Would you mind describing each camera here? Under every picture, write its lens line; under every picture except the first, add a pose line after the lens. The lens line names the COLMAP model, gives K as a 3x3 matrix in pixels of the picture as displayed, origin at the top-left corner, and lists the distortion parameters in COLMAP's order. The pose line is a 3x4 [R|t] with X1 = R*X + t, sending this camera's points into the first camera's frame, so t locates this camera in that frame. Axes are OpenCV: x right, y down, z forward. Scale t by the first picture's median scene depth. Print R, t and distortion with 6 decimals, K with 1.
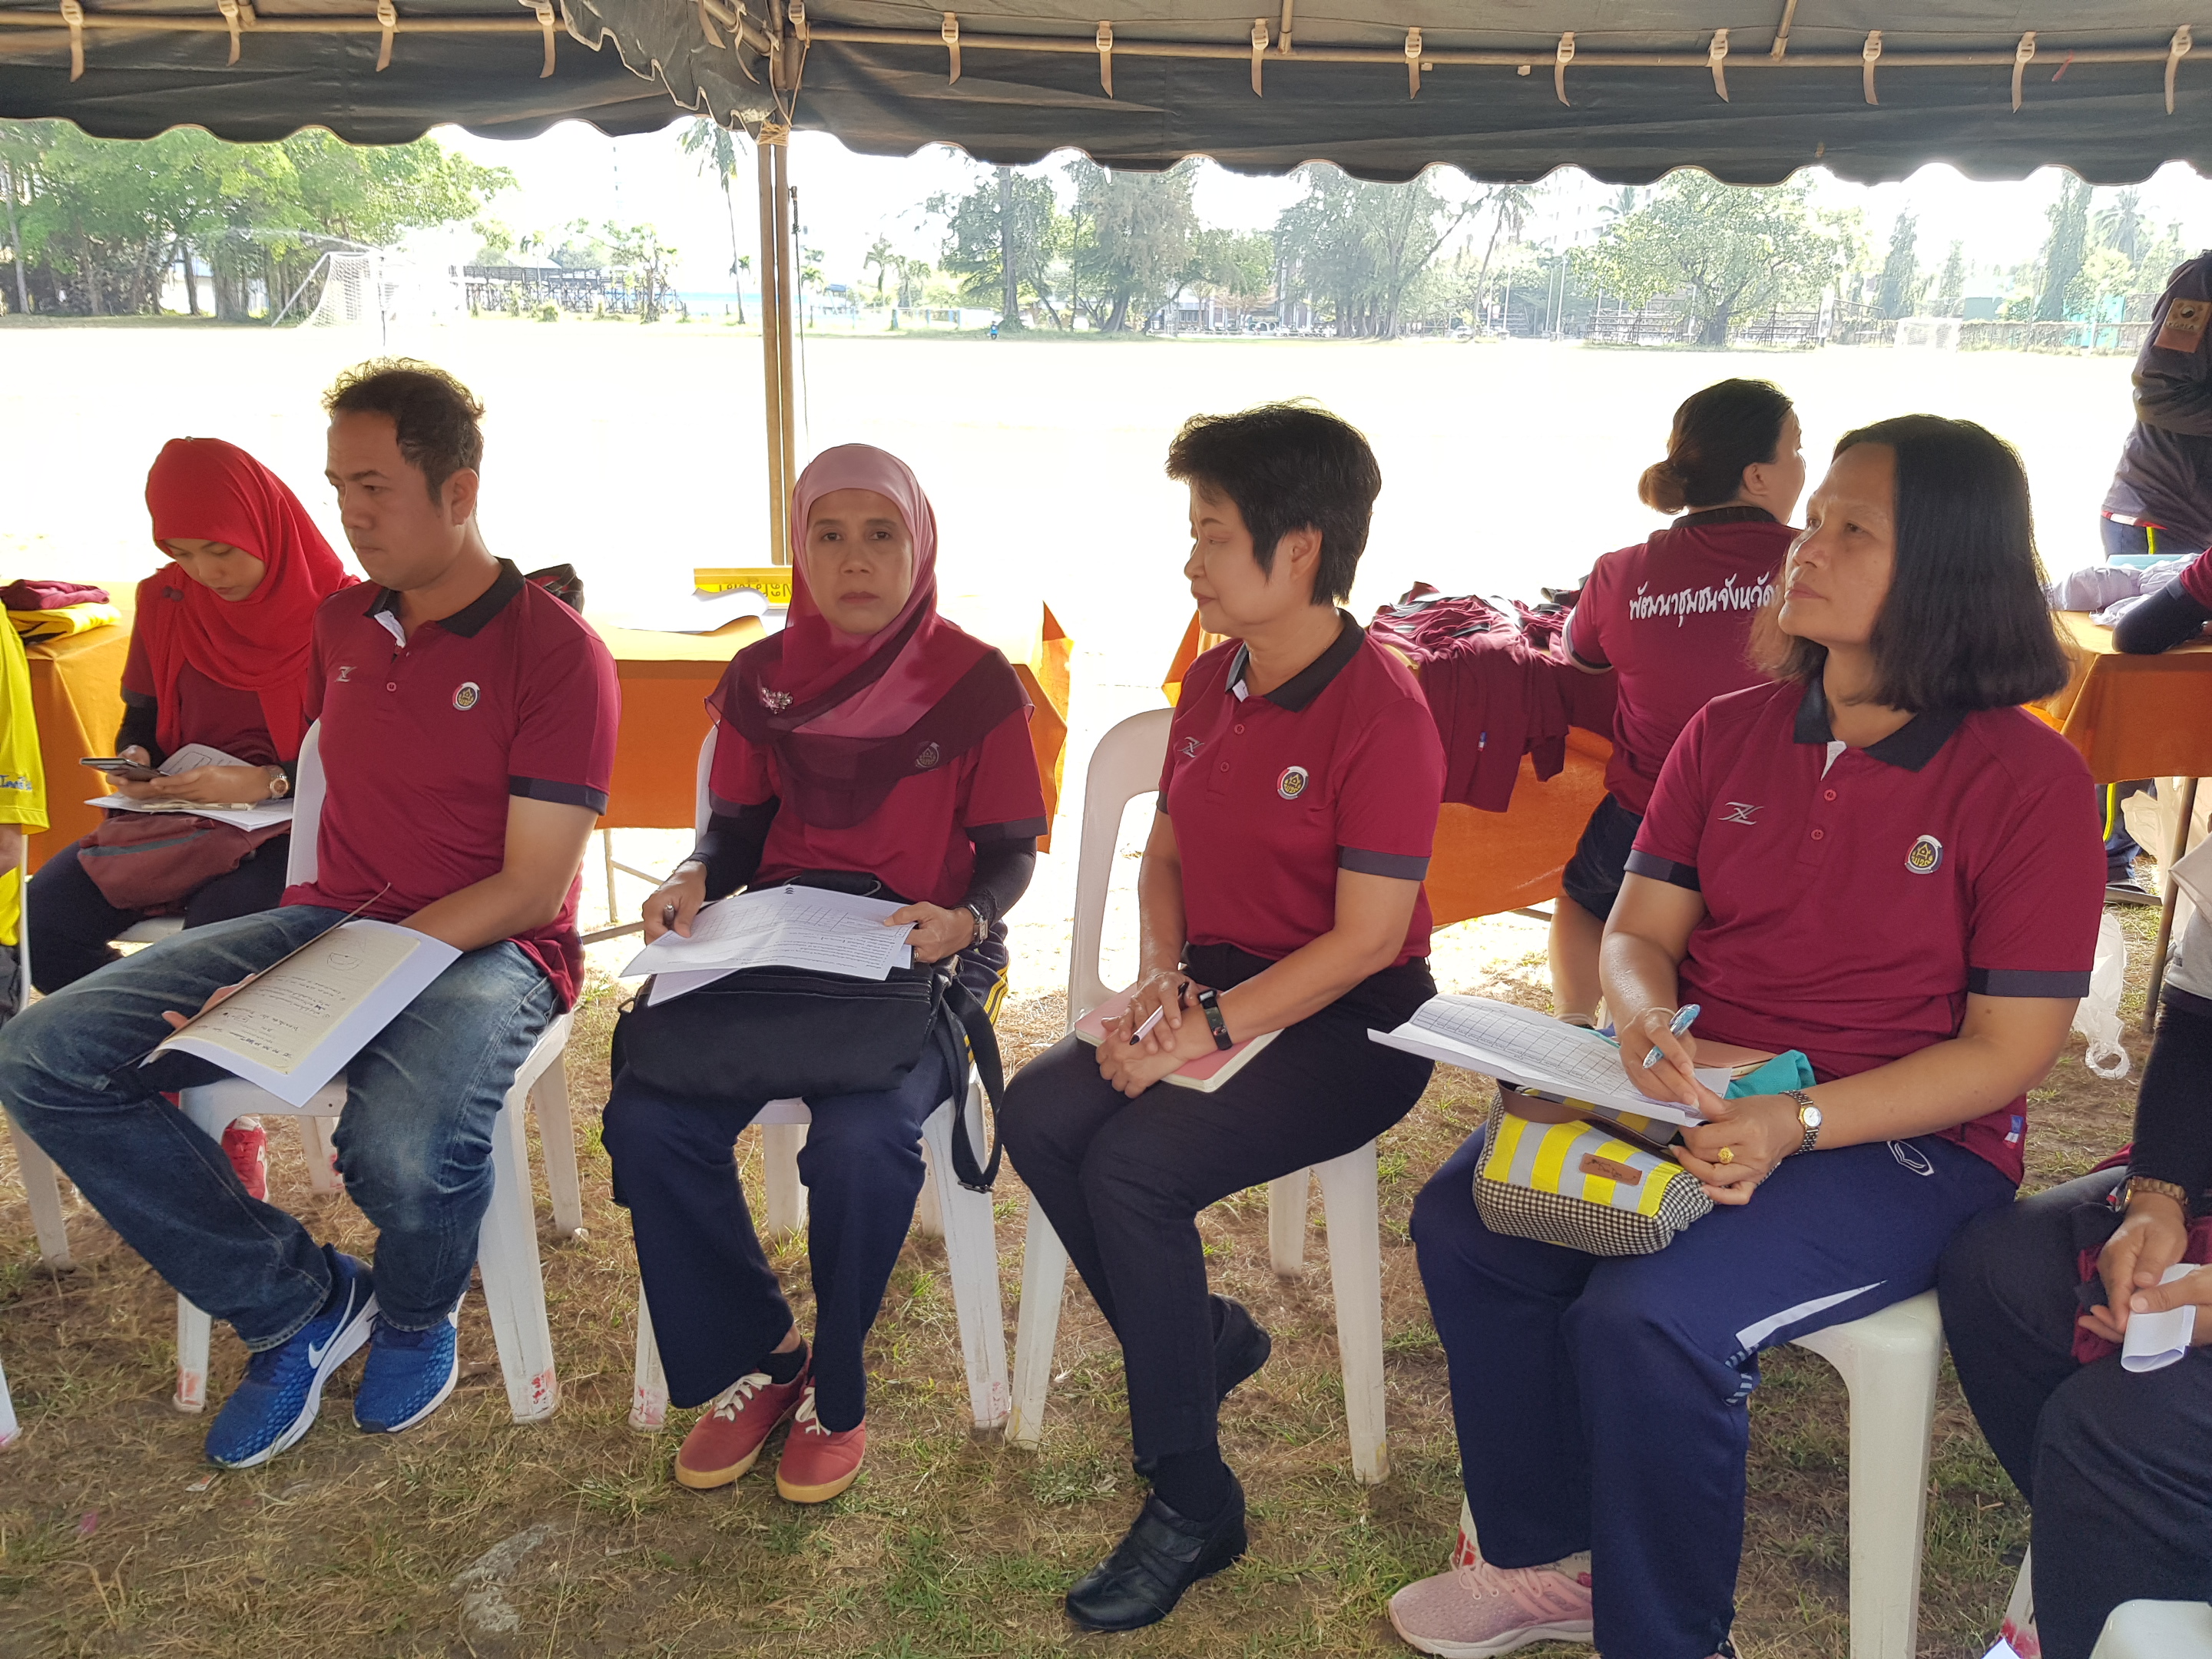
lens RADIAL K [[1744.8, 0, 1095.1], [0, 1744.8, 798.8], [0, 0, 1]] dist [0.045872, -0.076191]
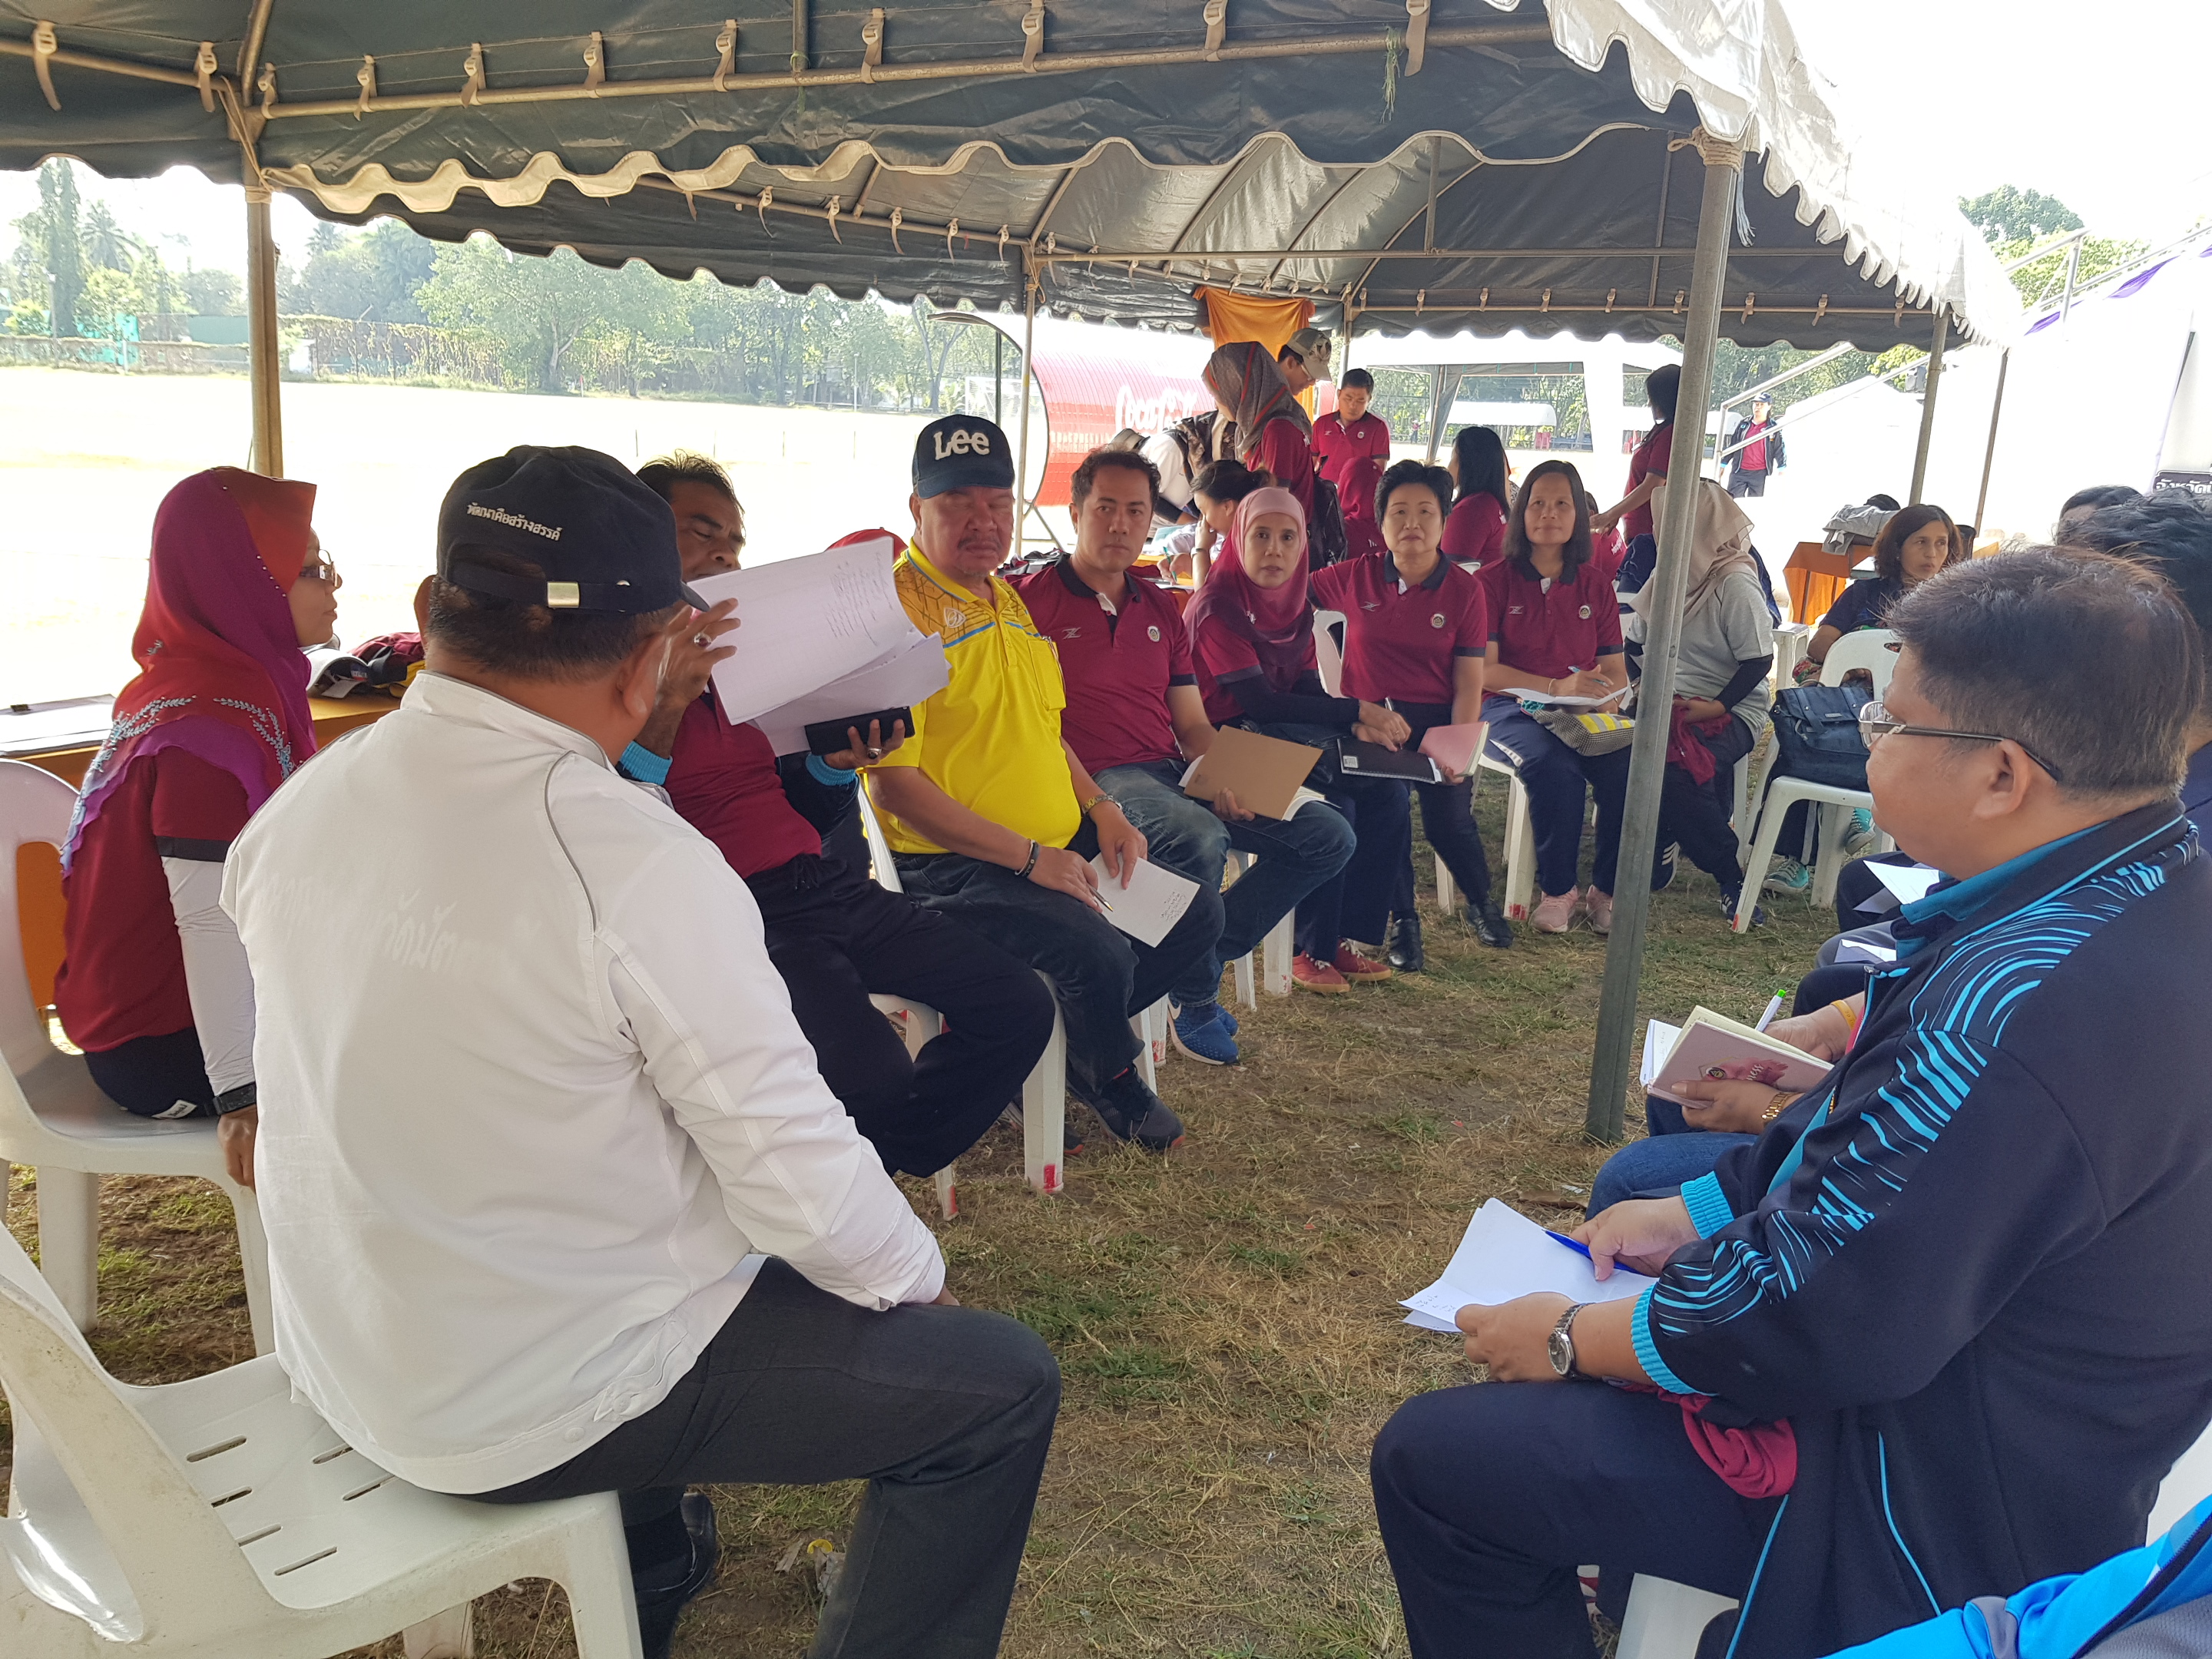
lens RADIAL K [[1744.8, 0, 1110.1], [0, 1744.8, 827.6], [0, 0, 1]] dist [0.045872, -0.076191]
pose [[0.512959, -0.191165, 0.836857, -2.162027], [0.184878, 0.976612, 0.109766, -0.071926], [-0.838268, 0.098411, 0.536304, 0.115596]]
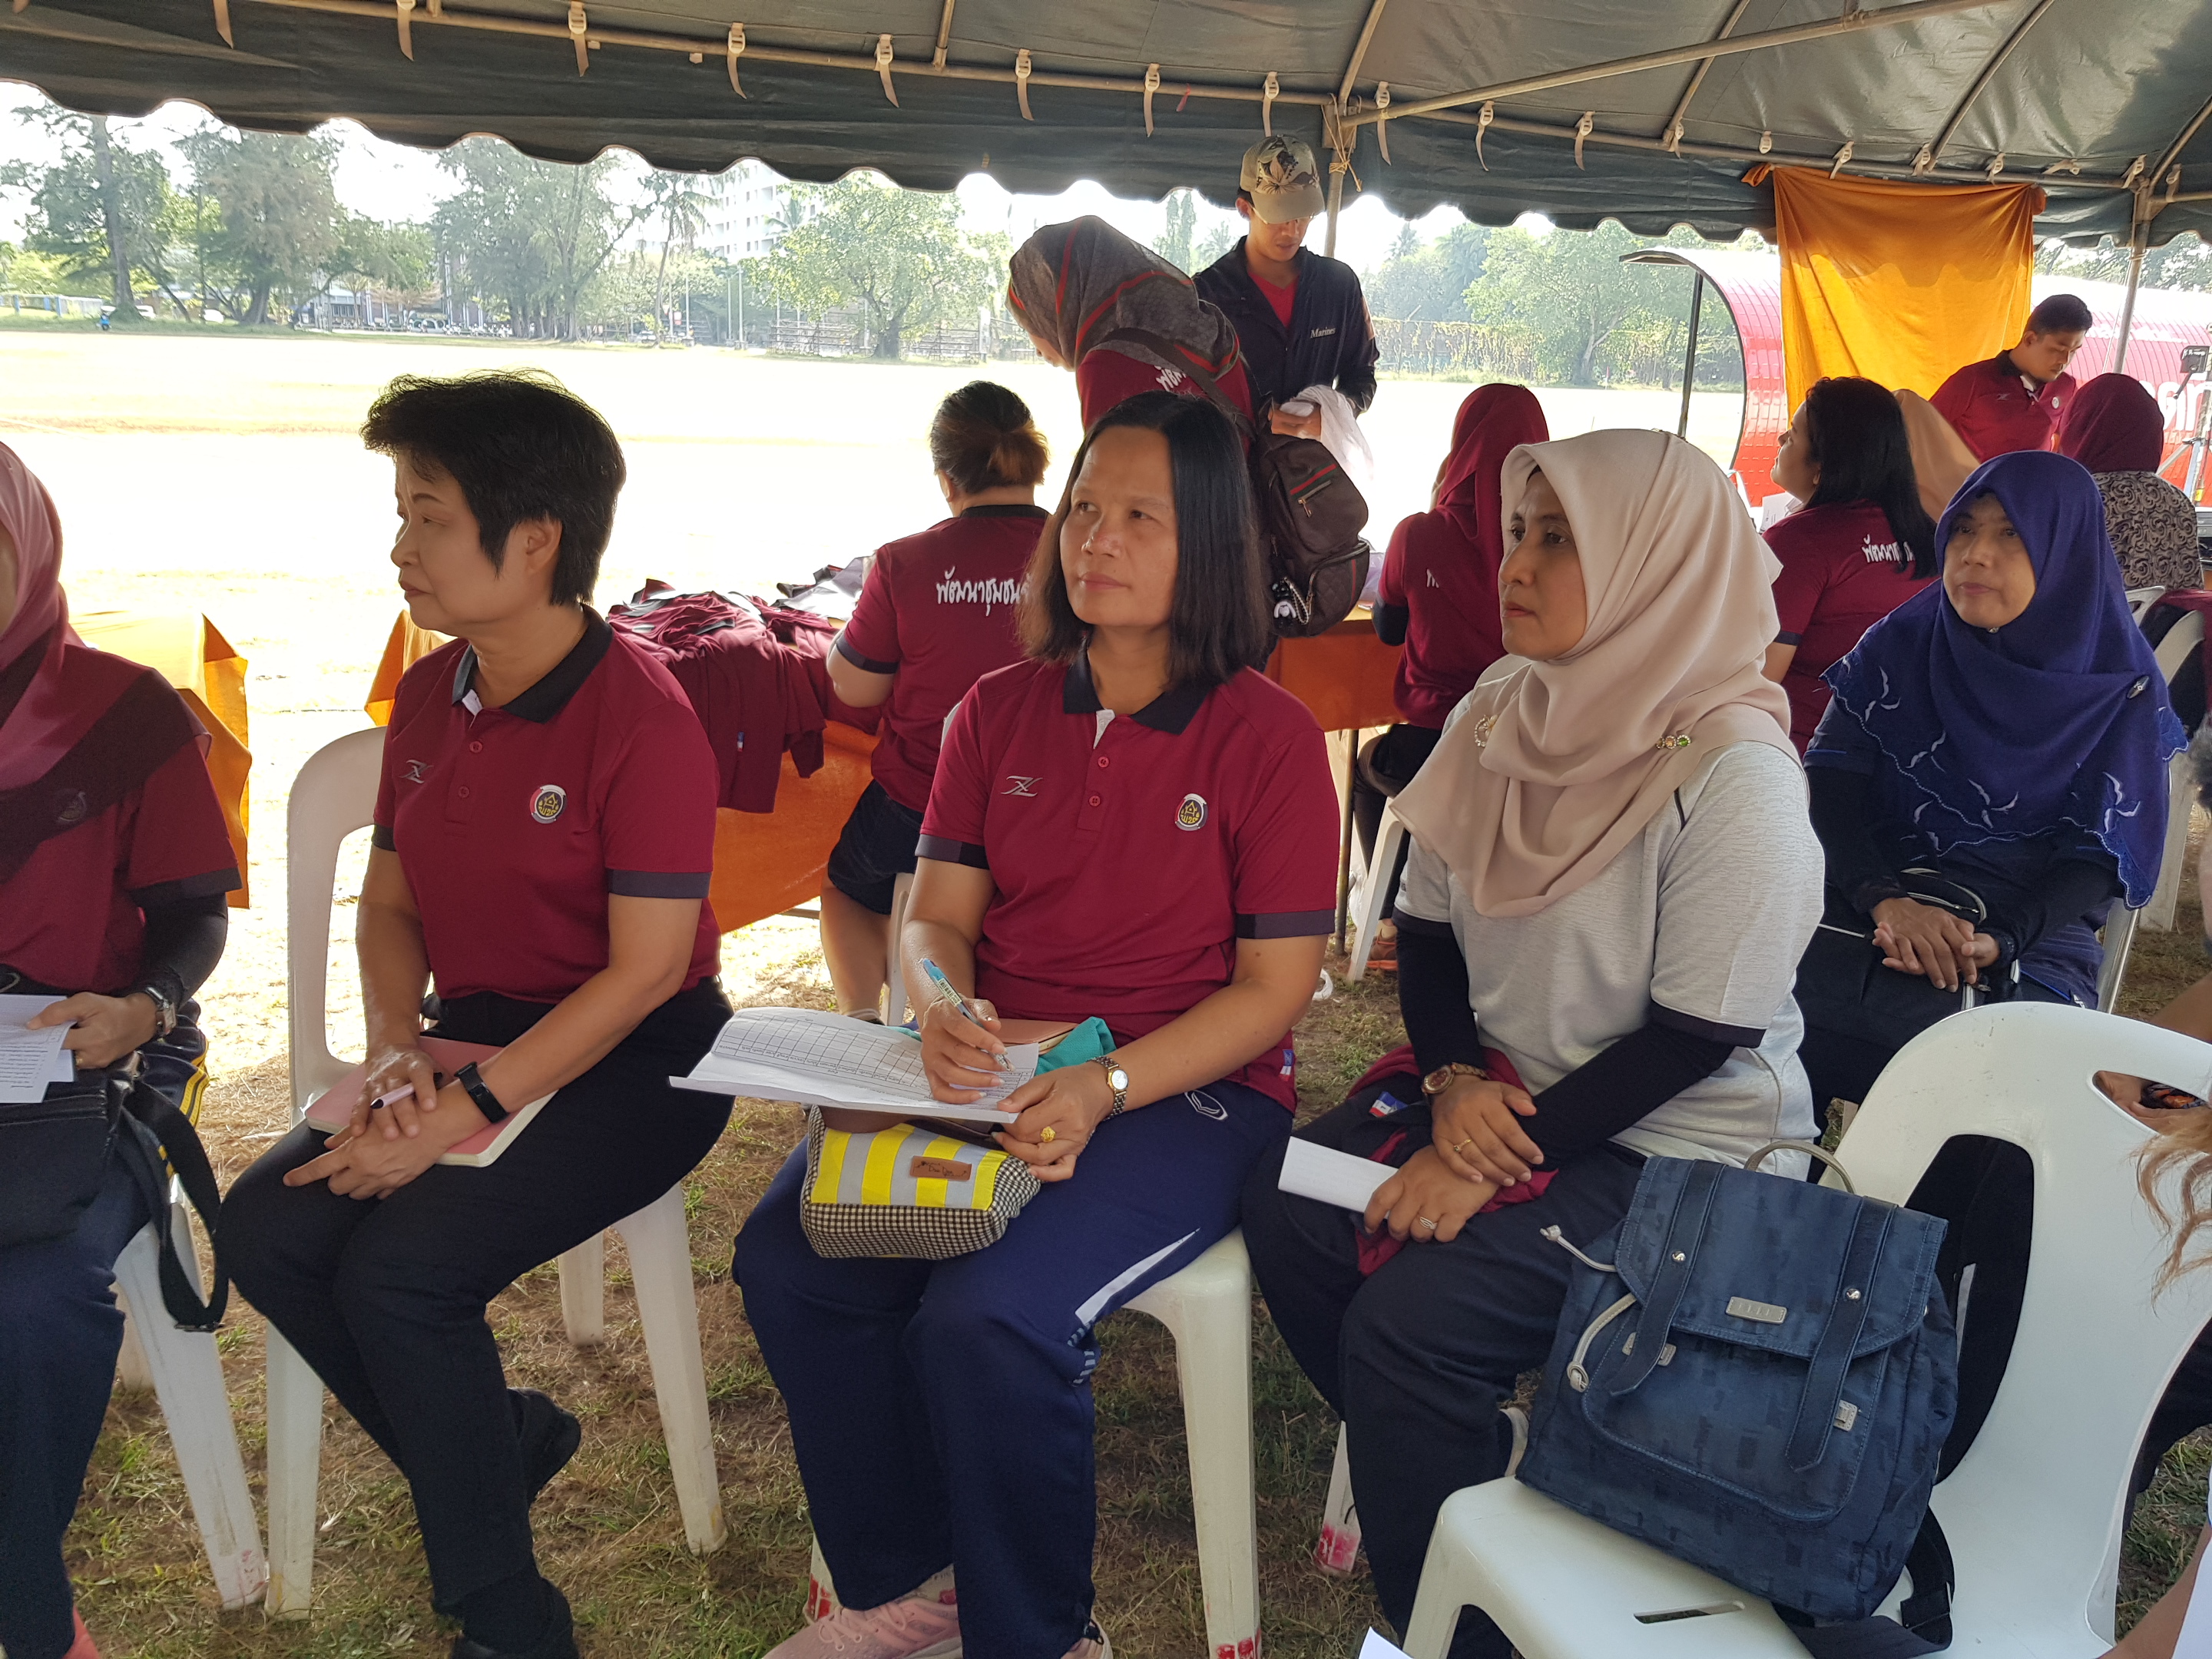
lens RADIAL K [[1744.8, 0, 1093.0], [0, 1744.8, 815.7], [0, 0, 1]] dist [0.045872, -0.076191]
pose [[0.903772, -0.091926, 0.418026, -0.008568], [0.089969, 0.995645, 0.024434, 0.002135], [-0.418451, 0.015526, 0.908106, 0.066568]]
